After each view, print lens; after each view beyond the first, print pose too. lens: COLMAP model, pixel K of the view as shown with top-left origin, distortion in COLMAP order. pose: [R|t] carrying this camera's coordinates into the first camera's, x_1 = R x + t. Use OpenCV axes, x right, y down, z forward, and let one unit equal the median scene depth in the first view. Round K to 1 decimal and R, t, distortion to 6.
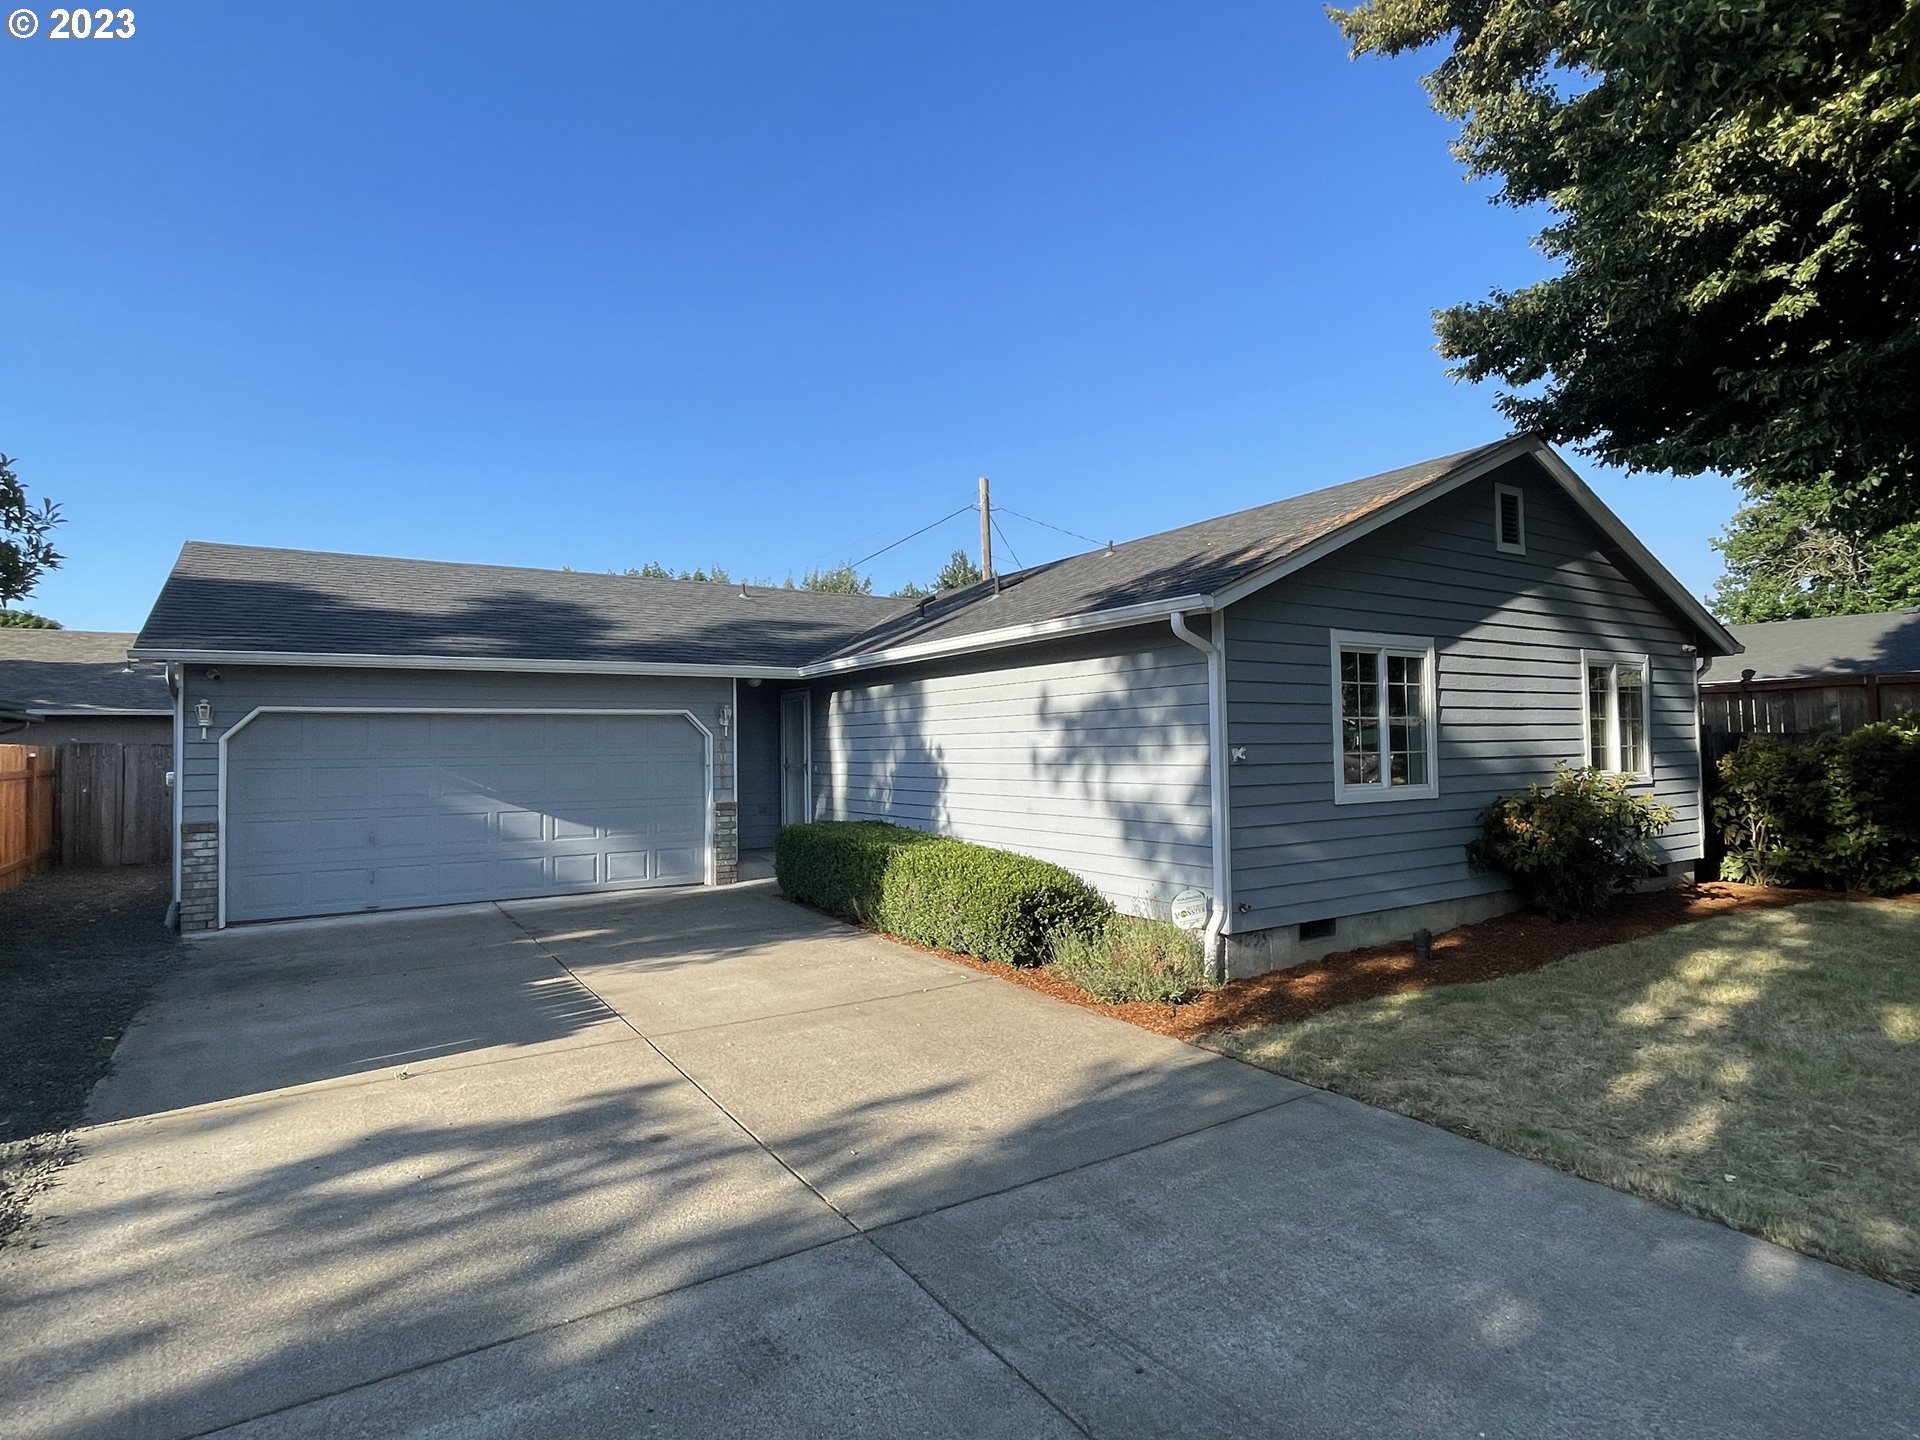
lens RADIAL K [[1002.2, 0, 962.2], [0, 1002.2, 721.5], [0, 0, 1]] dist [-0.002890, -0.000267]
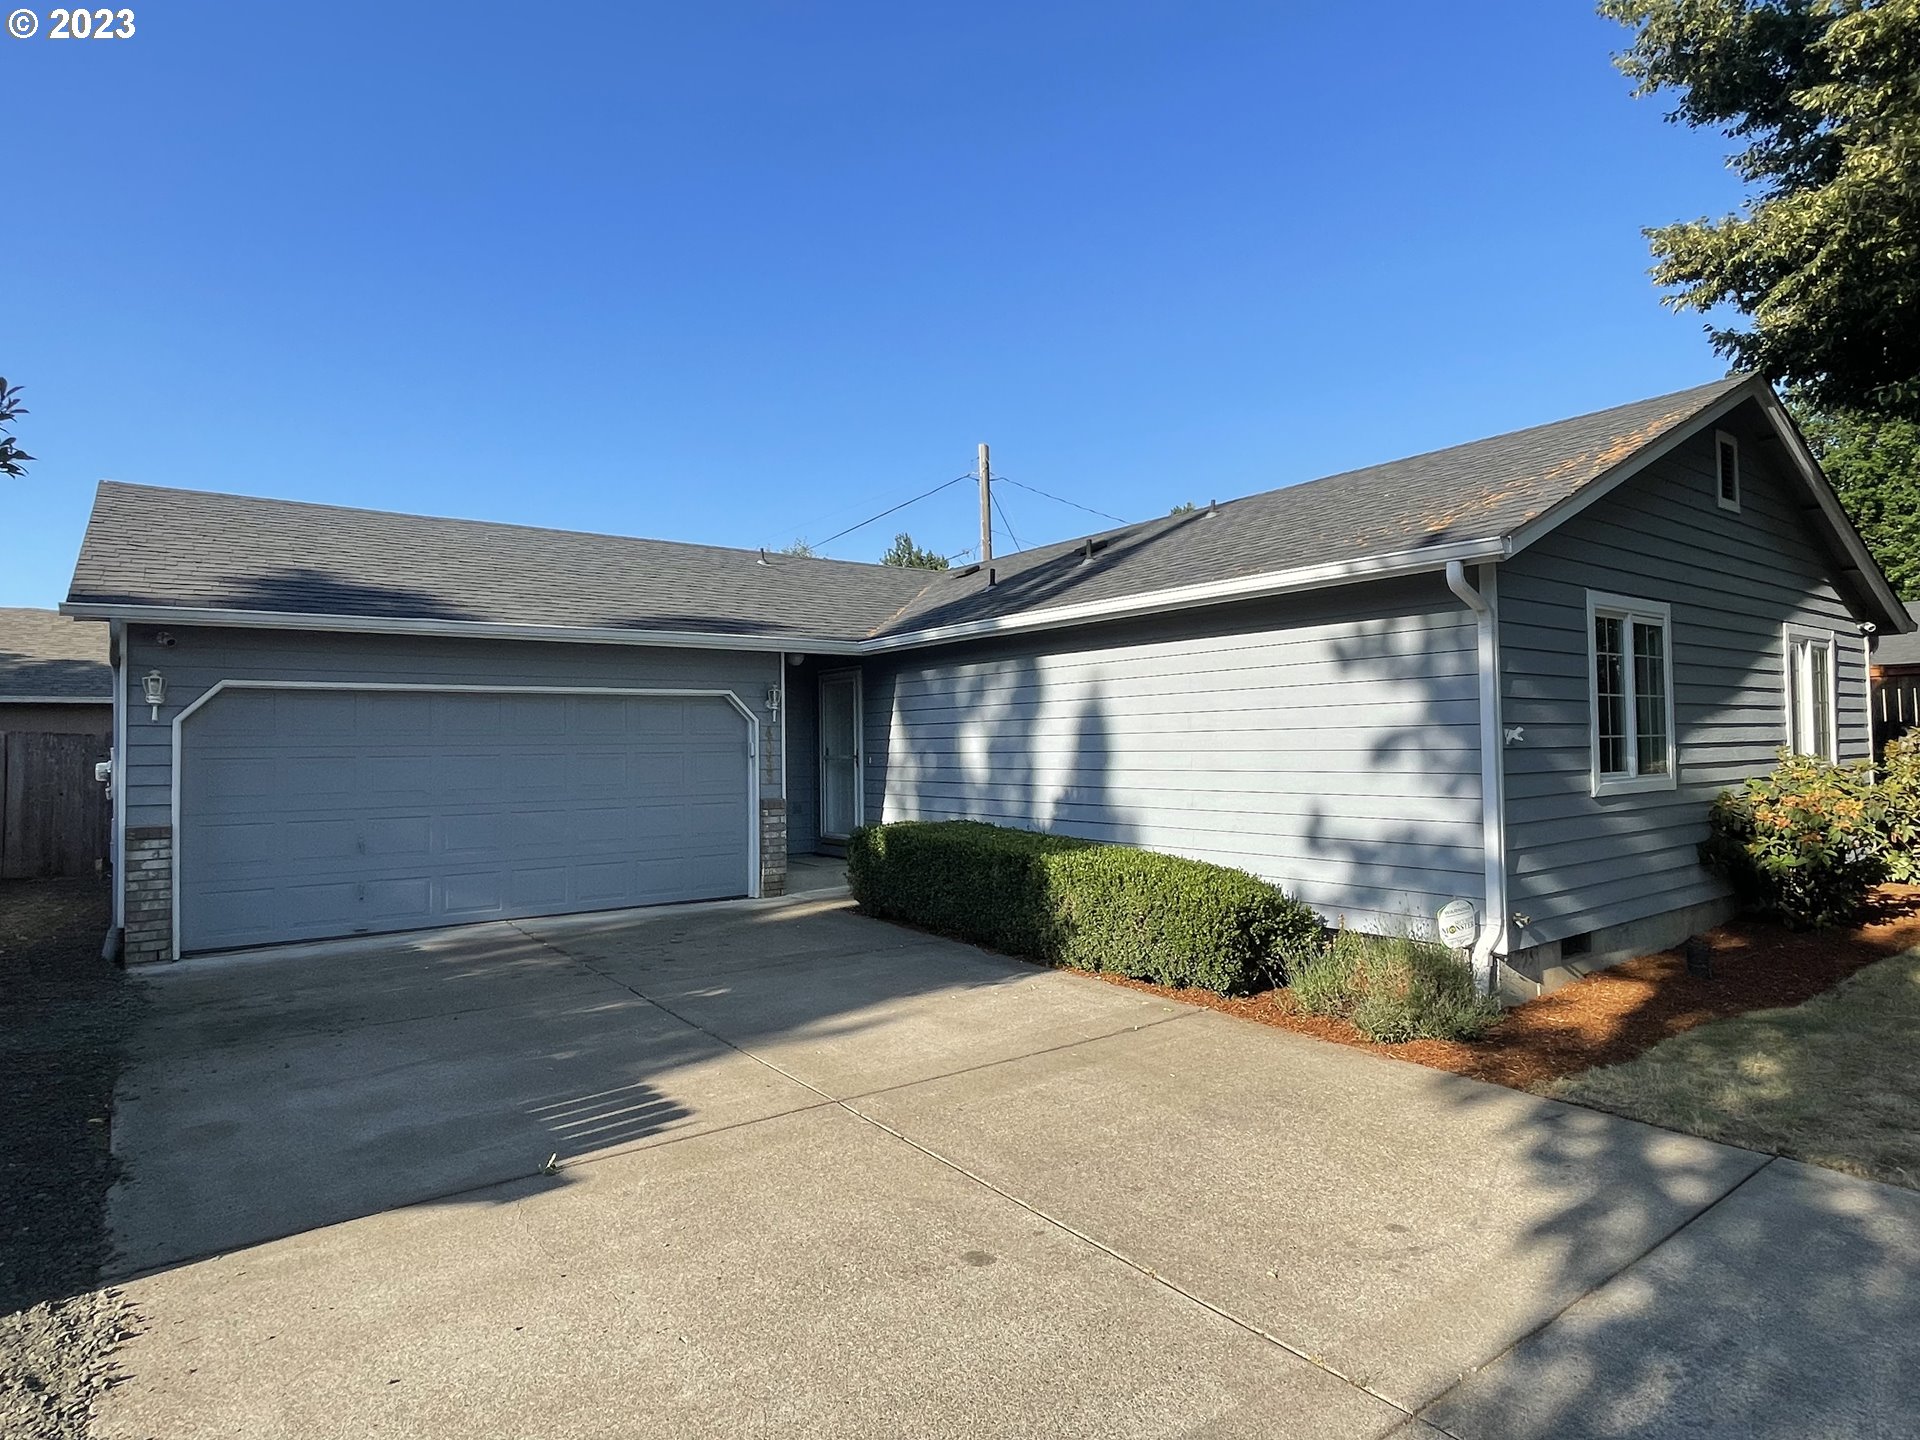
lens RADIAL K [[1059.1, 0, 959.5], [0, 1059.1, 720.4], [0, 0, 1]] dist [-0.001650, 0.000076]
pose [[0.997451, 0.001917, 0.071334, -0.192971], [-0.002037, 0.999997, 0.001605, 0.015640], [-0.071331, -0.001747, 0.997451, 0.128306]]
